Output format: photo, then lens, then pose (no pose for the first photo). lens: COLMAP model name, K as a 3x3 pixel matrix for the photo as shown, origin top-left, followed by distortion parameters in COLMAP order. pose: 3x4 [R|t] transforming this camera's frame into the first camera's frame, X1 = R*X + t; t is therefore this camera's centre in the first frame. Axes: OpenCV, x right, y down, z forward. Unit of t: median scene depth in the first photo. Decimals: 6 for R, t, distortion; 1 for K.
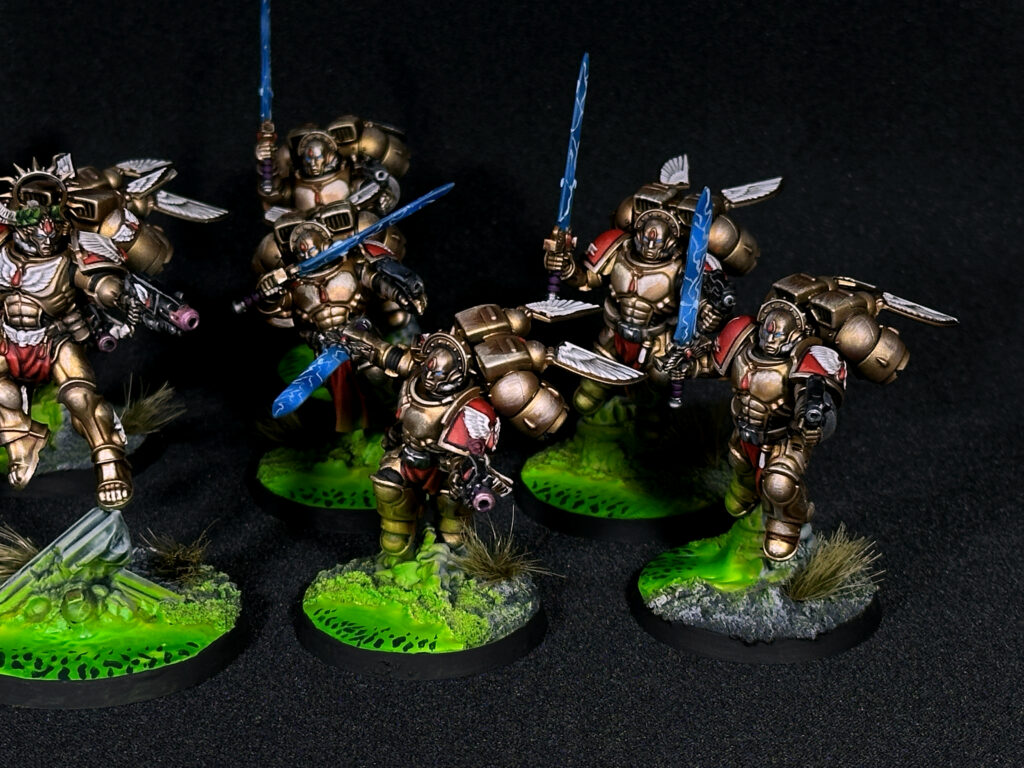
lens RADIAL K [[2821.8, 0, 512.0], [0, 2821.8, 416.8], [0, 0, 1]] dist [0.113319, 0.425335]
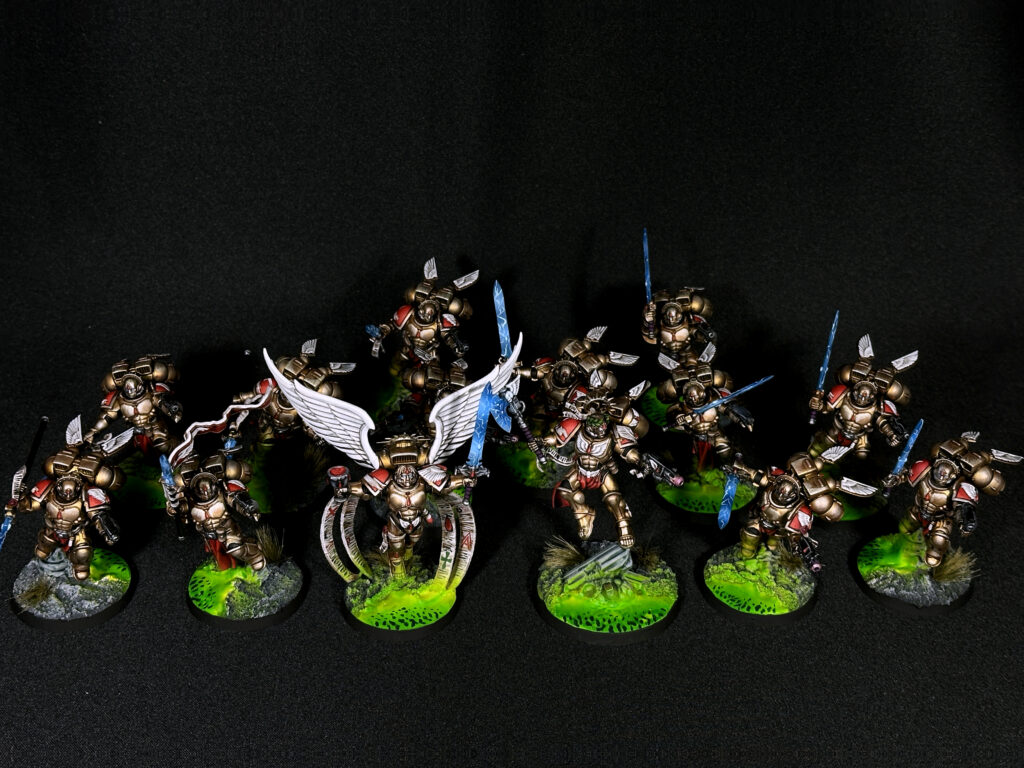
lens RADIAL K [[1689.9, 0, 512.0], [0, 1689.9, 404.8], [0, 0, 1]] dist [0.129916, 0.078429]
pose [[0.999609, 0.000645, 0.027952, -0.263291], [-0.006521, 0.977541, 0.210642, -0.343554], [-0.027188, -0.210742, 0.977163, -0.233225]]
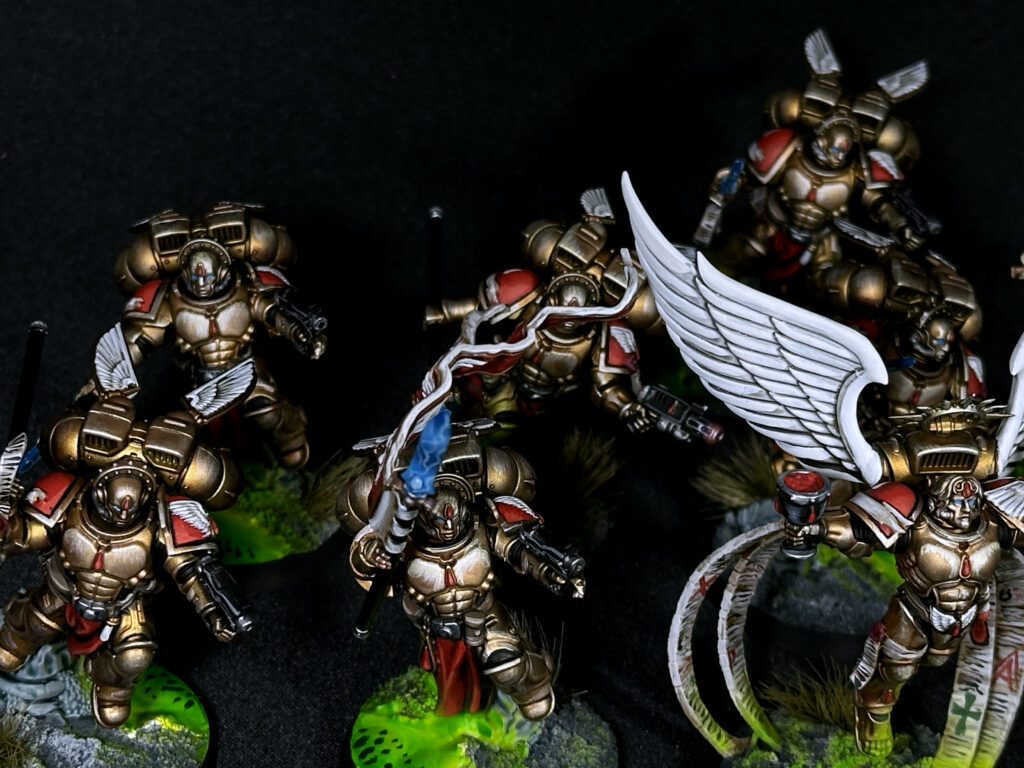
lens RADIAL K [[2821.8, 0, 512.0], [0, 2821.8, 416.8], [0, 0, 1]] dist [0.113319, 0.425335]
pose [[0.992620, 0.046837, 0.111860, -0.529151], [-0.067770, 0.979172, 0.191388, -0.210522], [-0.100566, -0.197556, 0.975120, 0.158428]]
